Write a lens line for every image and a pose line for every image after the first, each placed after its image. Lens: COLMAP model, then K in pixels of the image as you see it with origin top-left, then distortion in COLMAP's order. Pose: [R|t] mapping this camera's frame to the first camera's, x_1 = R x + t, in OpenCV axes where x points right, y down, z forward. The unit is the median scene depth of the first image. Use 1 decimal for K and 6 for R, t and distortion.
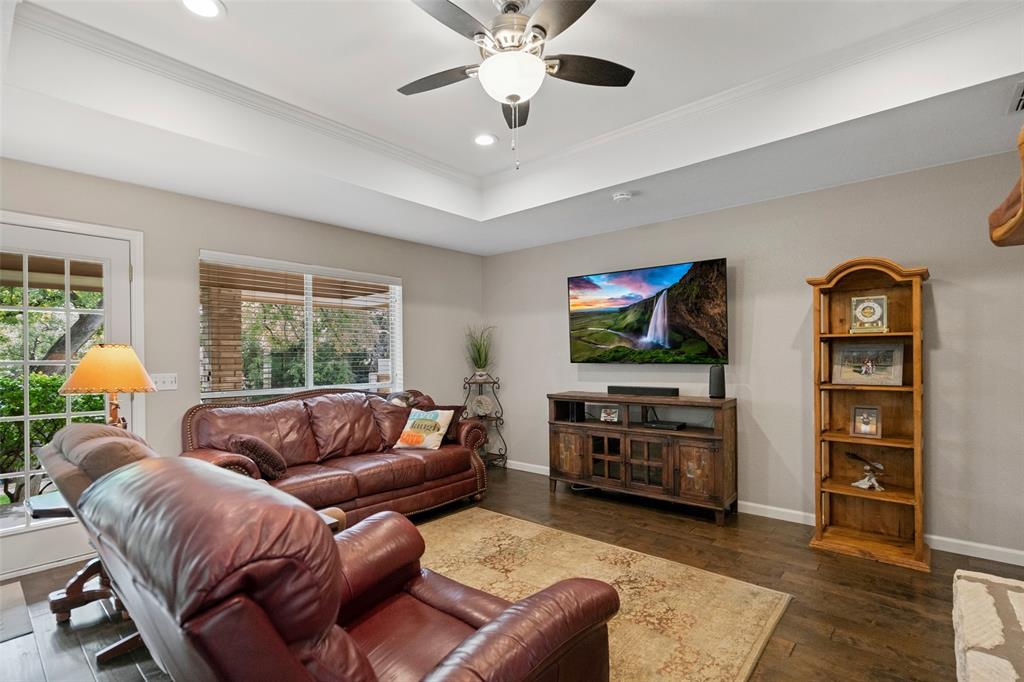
lens RADIAL K [[480.5, 0, 511.3], [0, 480.5, 349.2], [0, 0, 1]] dist [-0.003476, -0.000300]
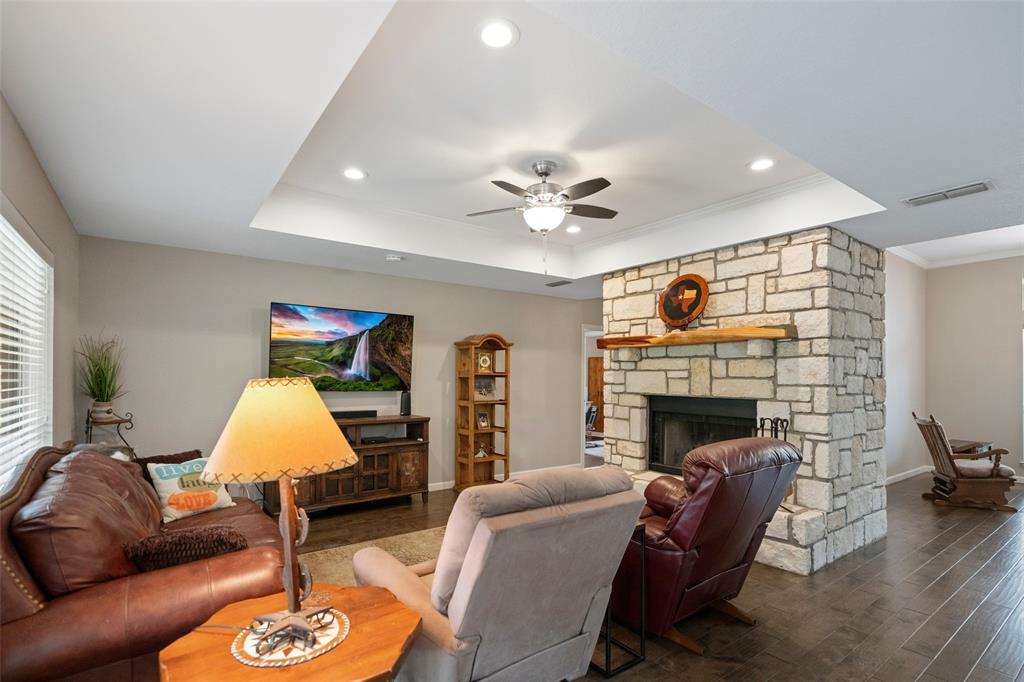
lens RADIAL K [[480.5, 0, 493.8], [0, 480.5, 375.3], [0, 0, 1]] dist [-0.003476, -0.000300]
pose [[0.252293, 0.009784, 0.967602, -0.779810], [-0.023726, 0.999711, -0.003922, -0.013617], [-0.967360, -0.021968, 0.252452, 0.370970]]
